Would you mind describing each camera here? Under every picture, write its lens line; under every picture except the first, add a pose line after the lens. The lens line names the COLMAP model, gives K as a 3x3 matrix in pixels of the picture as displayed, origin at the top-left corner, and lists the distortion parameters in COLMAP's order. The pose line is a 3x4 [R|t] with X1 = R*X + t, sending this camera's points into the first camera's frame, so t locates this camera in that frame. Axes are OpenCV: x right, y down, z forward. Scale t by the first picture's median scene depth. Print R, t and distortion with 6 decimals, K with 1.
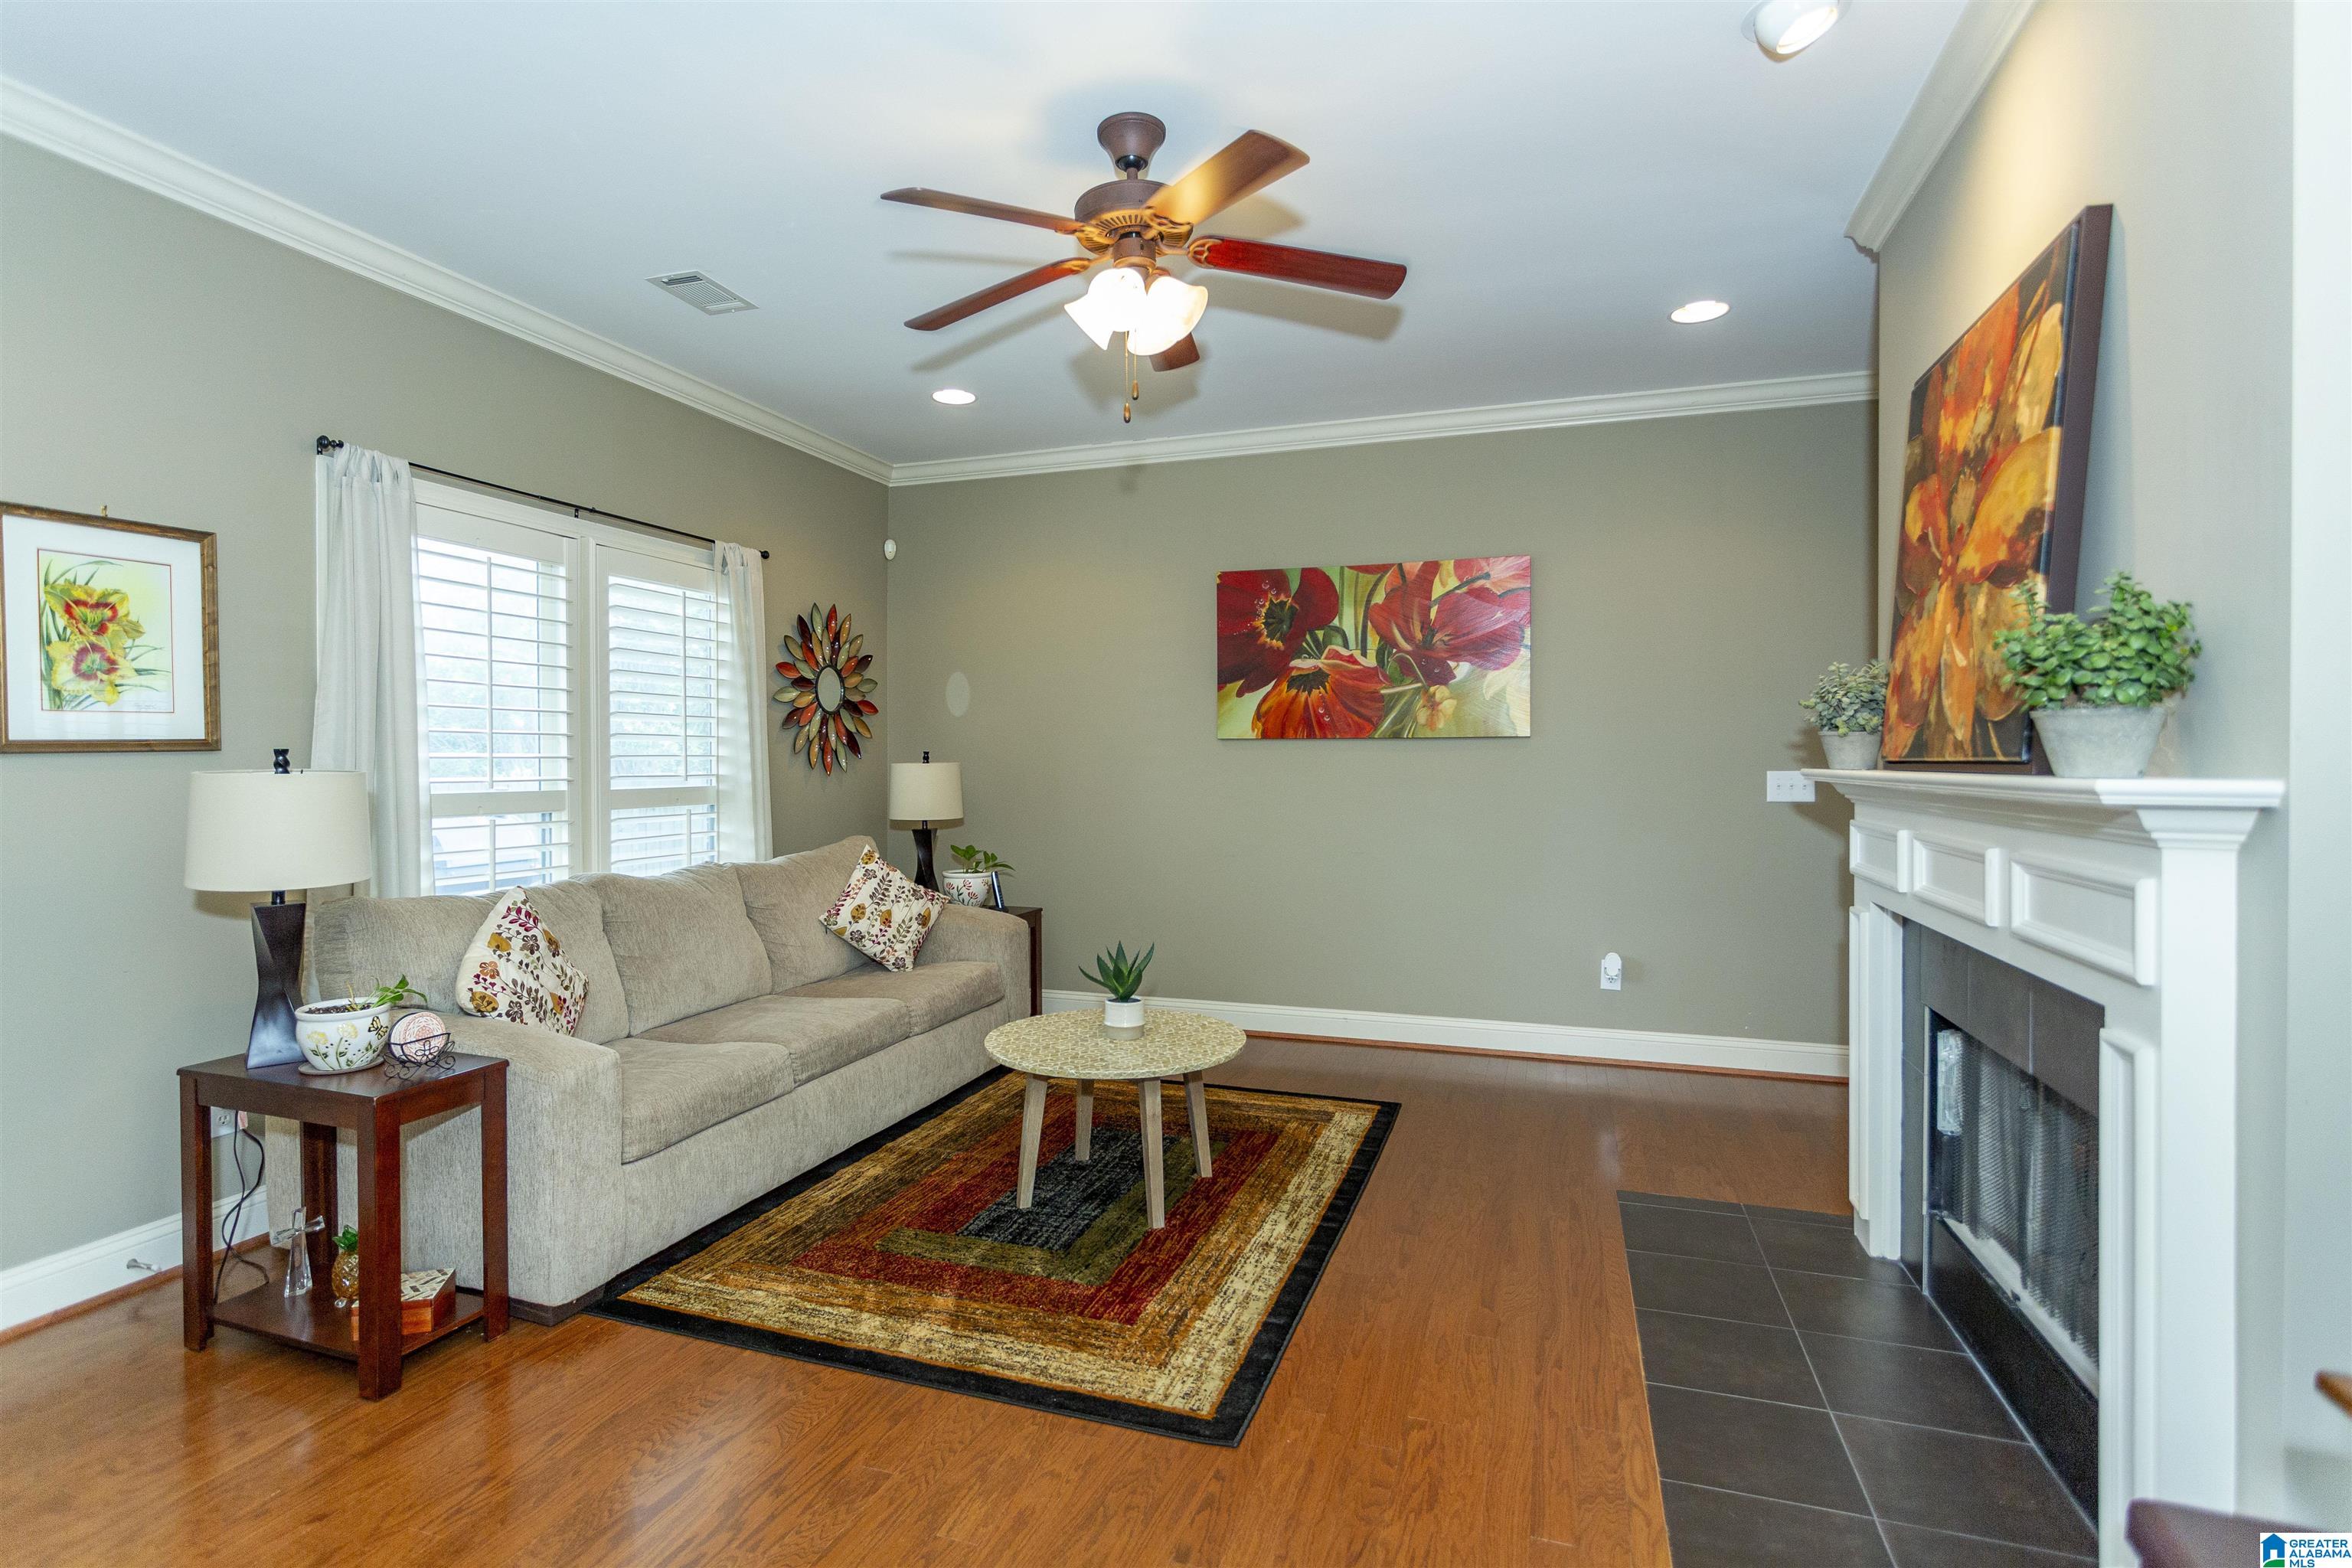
lens RADIAL K [[1148.8, 0, 1163.2], [0, 1148.8, 738.5], [0, 0, 1]] dist [-0.007780, 0.000455]
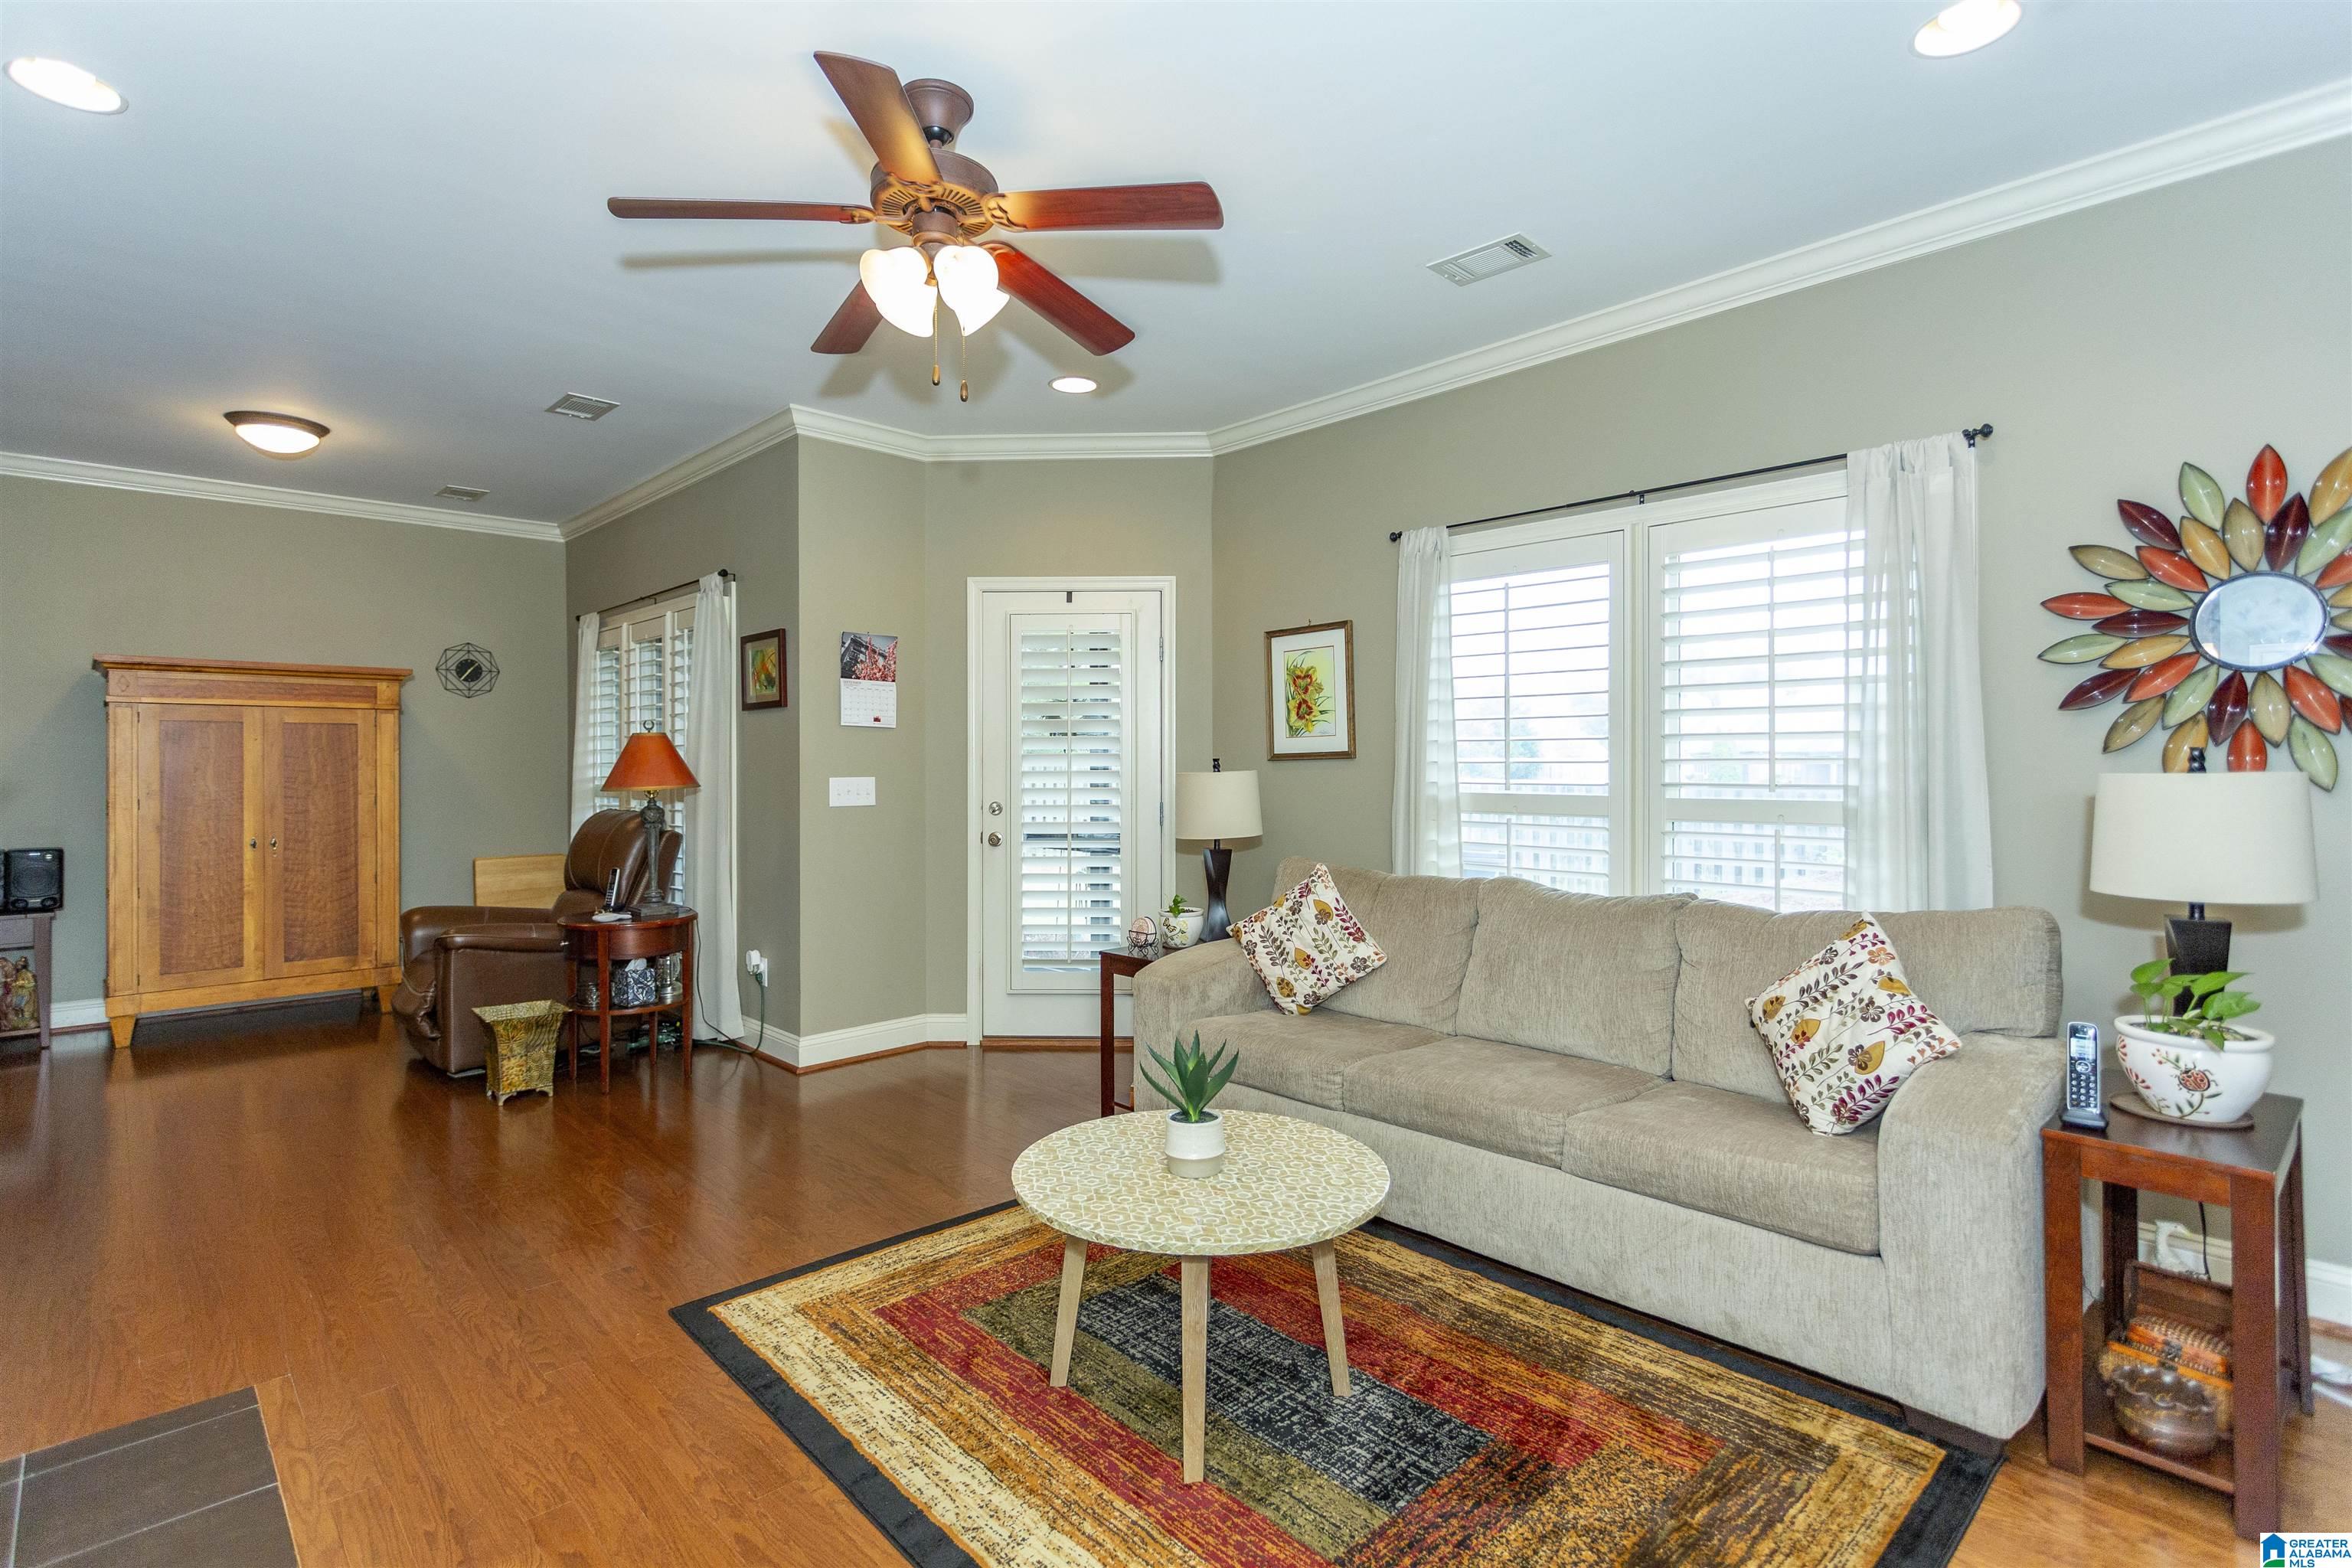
lens RADIAL K [[1119.6, 0, 1171.6], [0, 1119.6, 765.4], [0, 0, 1]] dist [-0.002232, -0.000434]
pose [[-0.464371, 0.005350, -0.885625, 0.518628], [0.019437, 0.999802, -0.004152, 0.017557], [0.885427, -0.019142, -0.464383, 1.199114]]
